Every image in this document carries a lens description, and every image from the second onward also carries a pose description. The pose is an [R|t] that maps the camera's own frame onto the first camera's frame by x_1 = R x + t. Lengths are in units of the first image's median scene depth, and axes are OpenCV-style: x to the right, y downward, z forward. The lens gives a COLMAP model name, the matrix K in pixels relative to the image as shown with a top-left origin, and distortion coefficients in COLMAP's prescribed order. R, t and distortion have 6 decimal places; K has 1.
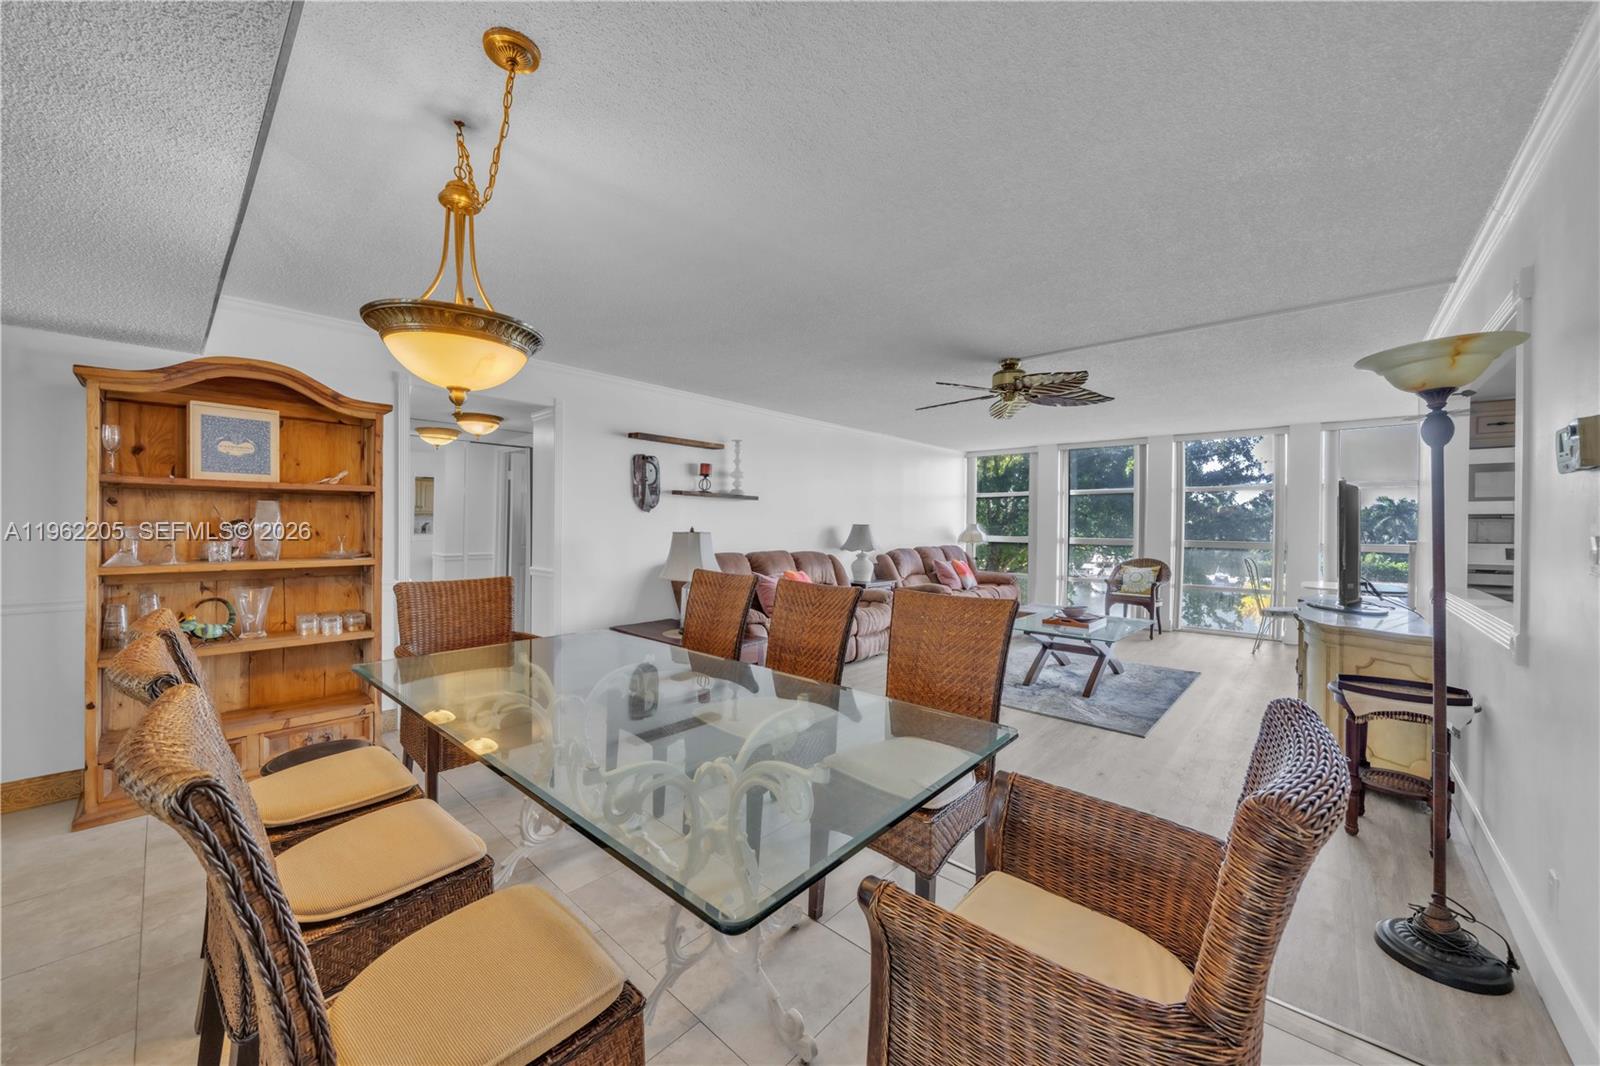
lens RADIAL K [[594.4, 0, 801.2], [0, 594.4, 532.4], [0, 0, 1]] dist [-0.001045, 0.000022]
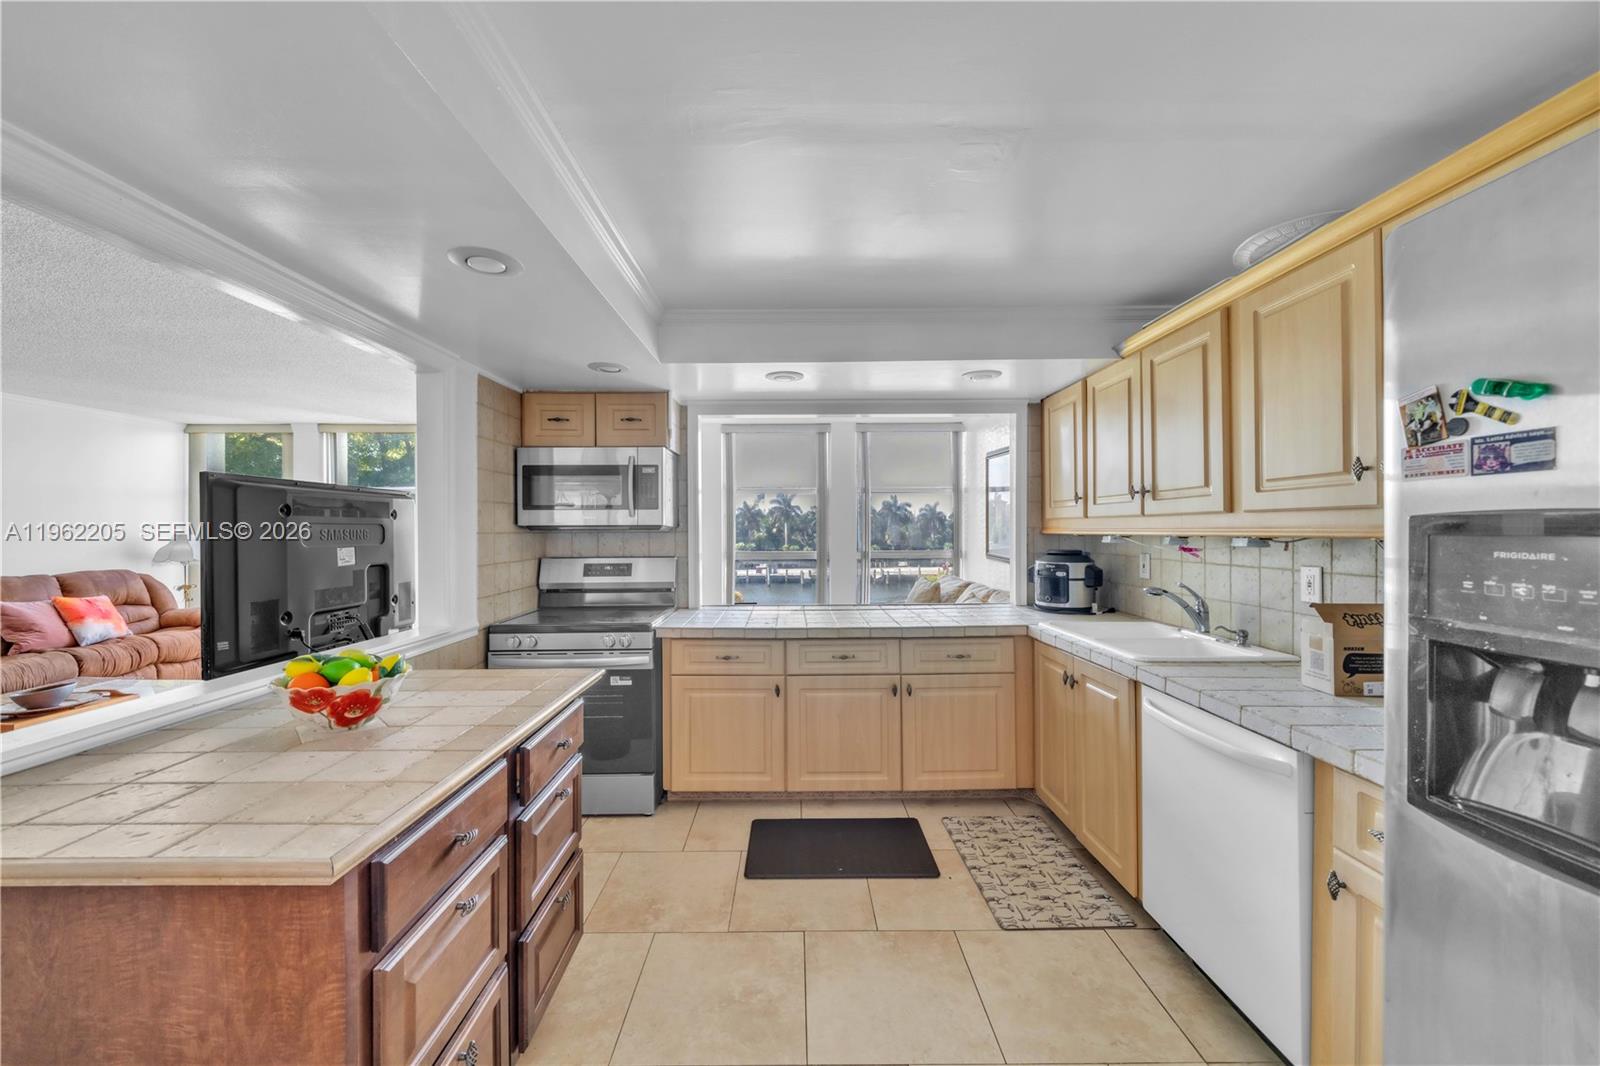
lens RADIAL K [[594.4, 0, 792.2], [0, 594.4, 530.9], [0, 0, 1]] dist [-0.001045, 0.000022]
pose [[0.743312, -0.010273, 0.668866, 0.639034], [0.014399, 0.999896, -0.000644, -0.014023], [-0.668790, 0.010110, 0.743383, 0.109253]]
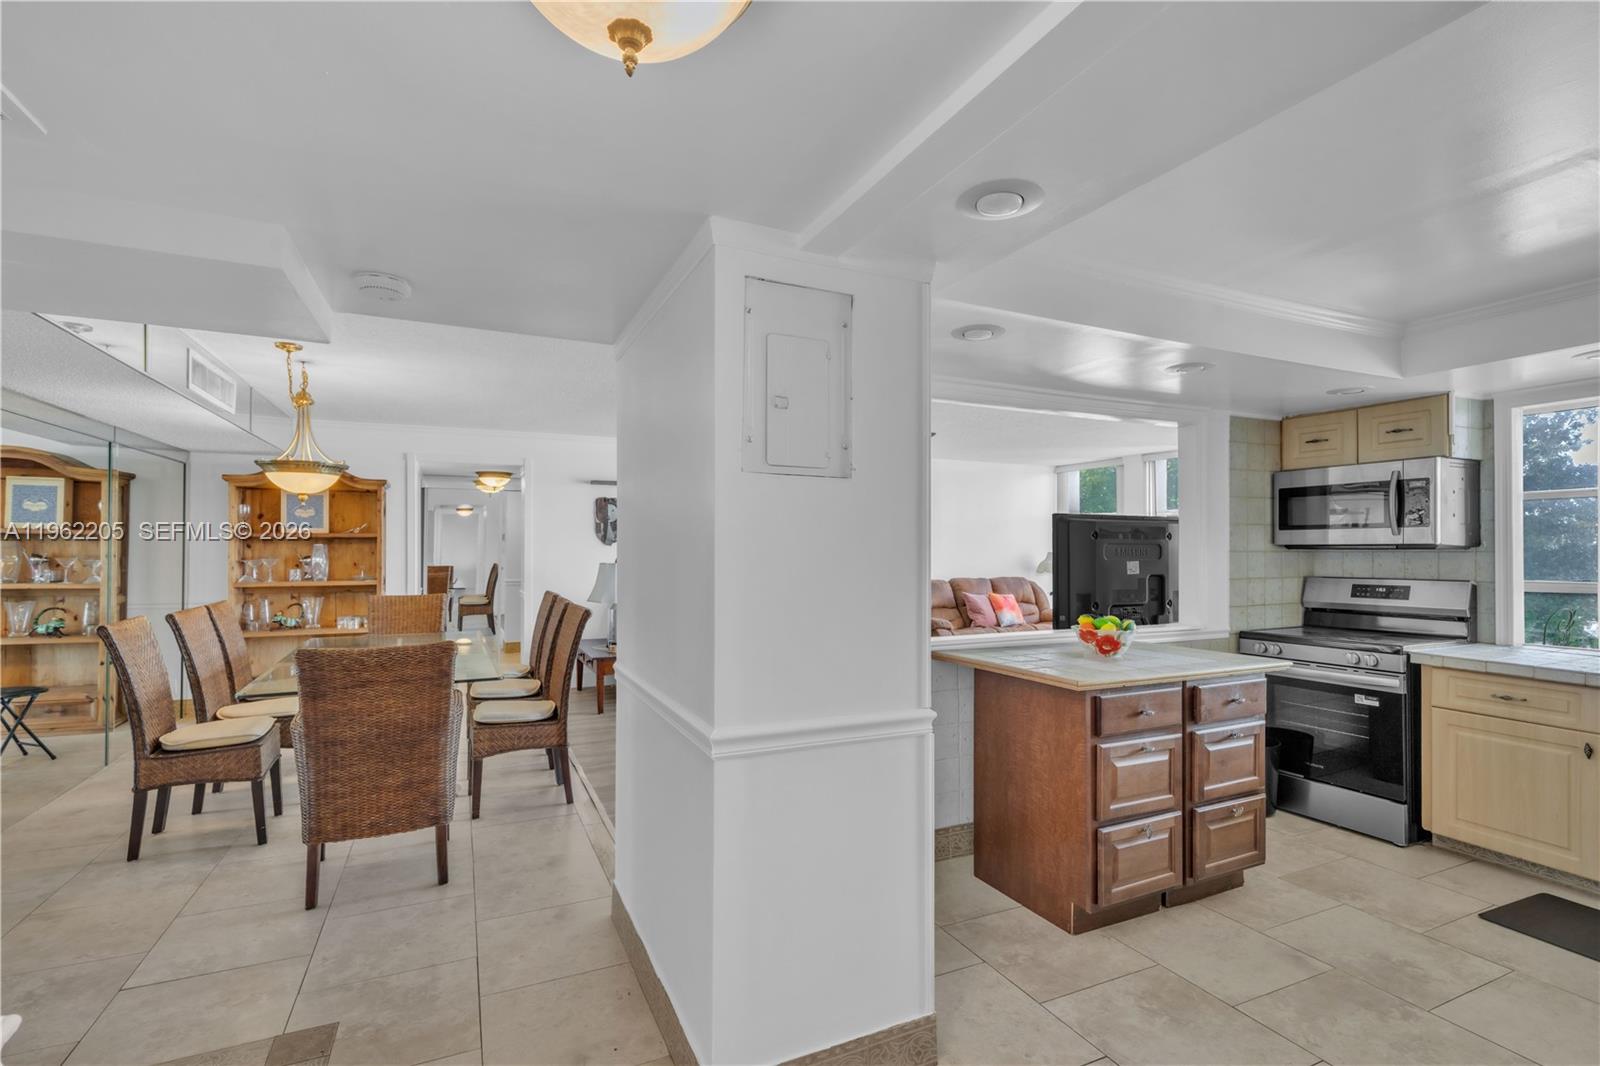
lens RADIAL K [[744.8, 0, 799.9], [0, 744.8, 547.6], [0, 0, 1]] dist [0.001189, 0.000205]
pose [[0.920238, -0.005830, -0.391315, 0.677619], [0.000116, 0.999893, -0.014625, -0.008632], [0.391359, 0.013413, 0.920140, -0.222491]]
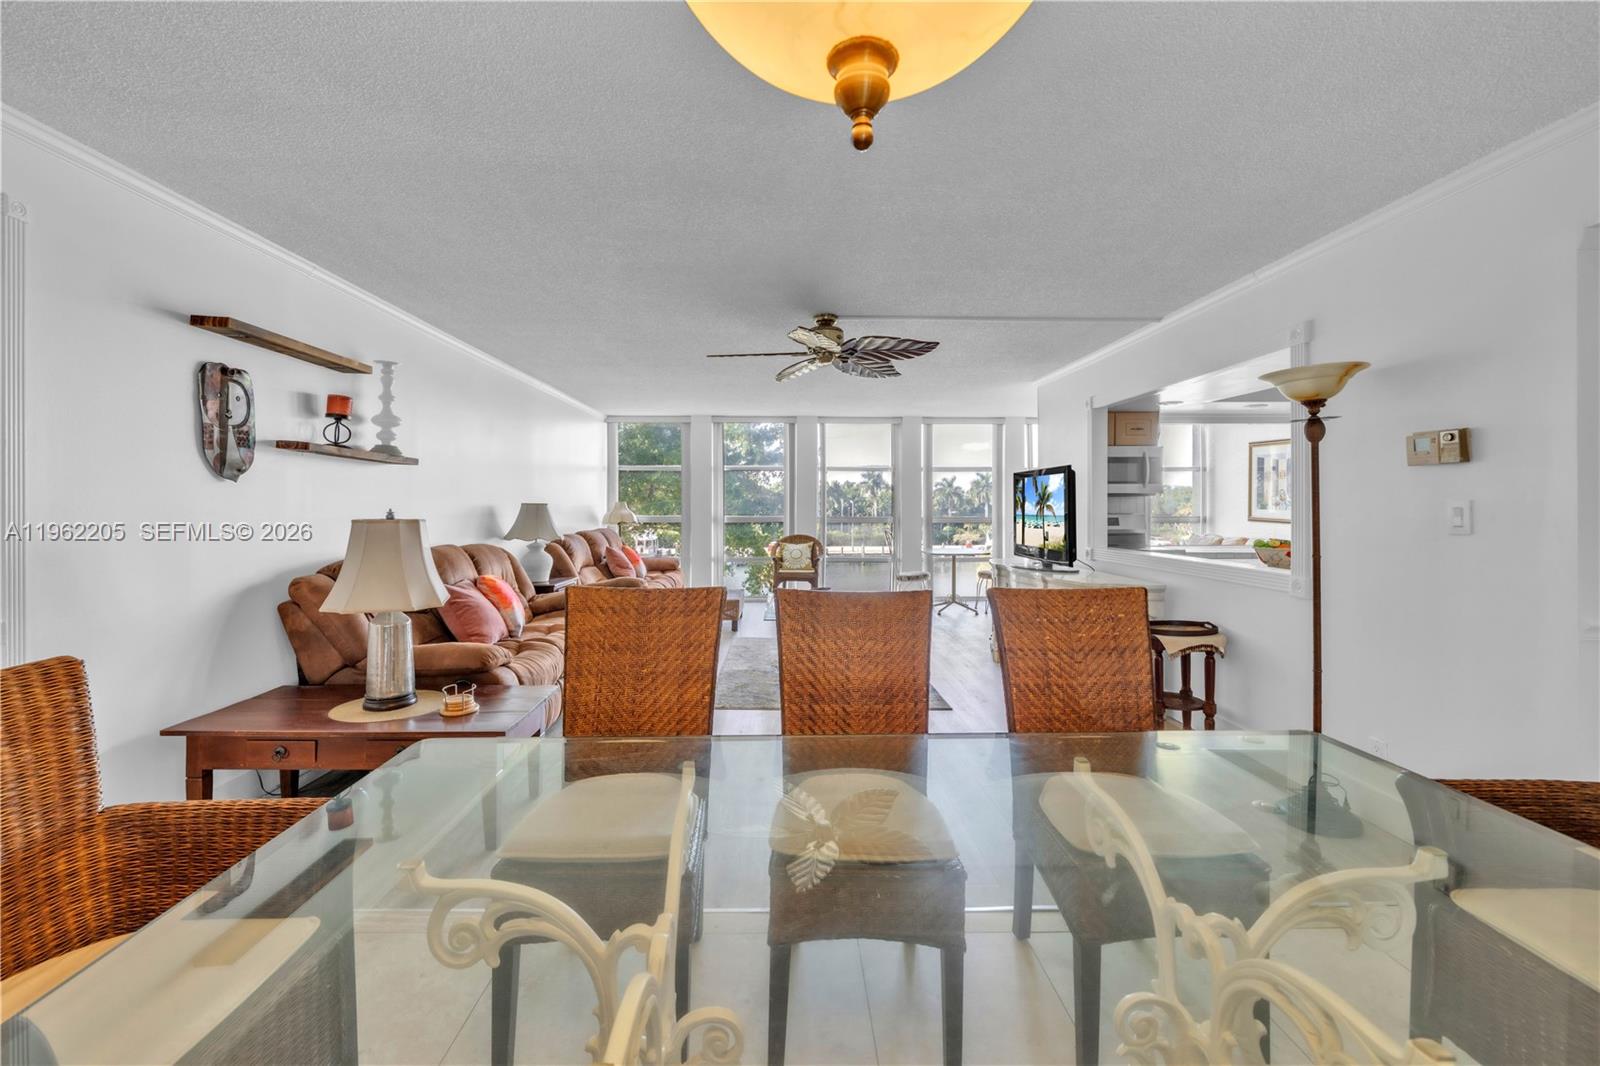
lens RADIAL K [[651.1, 0, 796.9], [0, 651.1, 517.1], [0, 0, 1]] dist [0.009339, -0.000169]
pose [[0.726254, -0.020319, 0.687126, -0.294931], [0.013335, 0.999791, 0.015470, -0.006329], [-0.687297, -0.002072, 0.726374, 0.277148]]
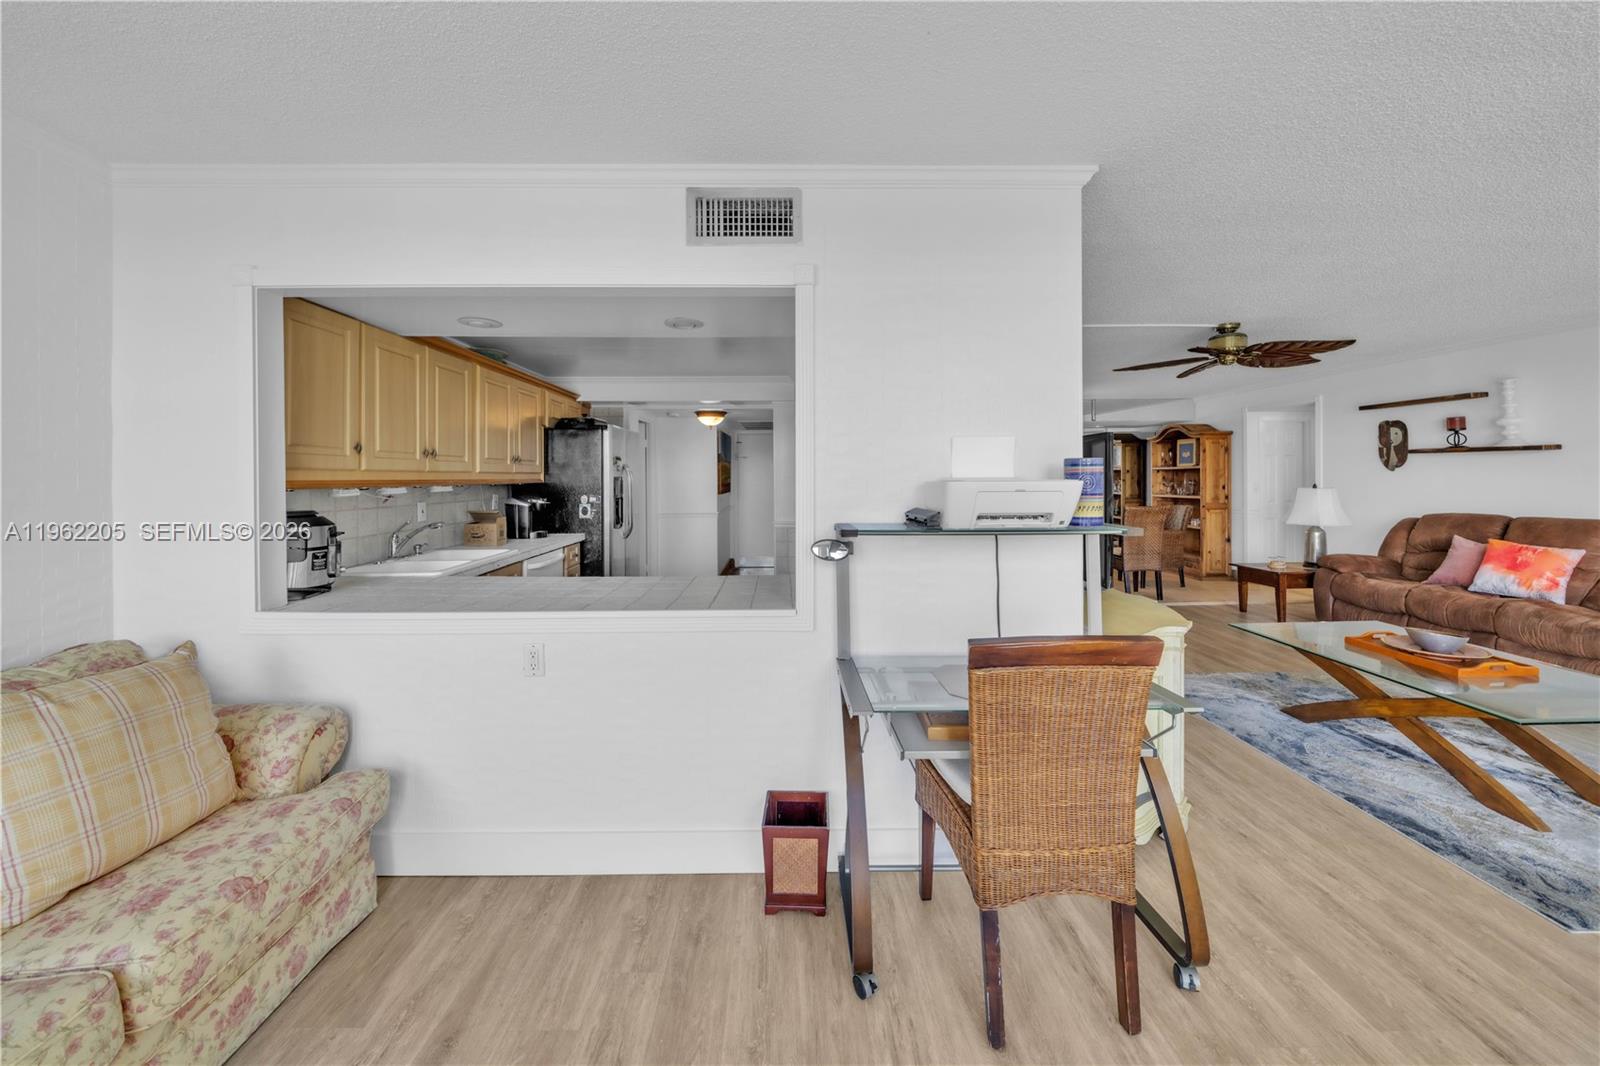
lens RADIAL K [[594.4, 0, 787.6], [0, 594.4, 477.0], [0, 0, 1]] dist [-0.001045, 0.000022]
pose [[-0.721838, -0.001441, -0.692060, 1.359241], [-0.004578, 0.999986, 0.002693, -0.020583], [0.692047, 0.005112, -0.721835, 1.024188]]
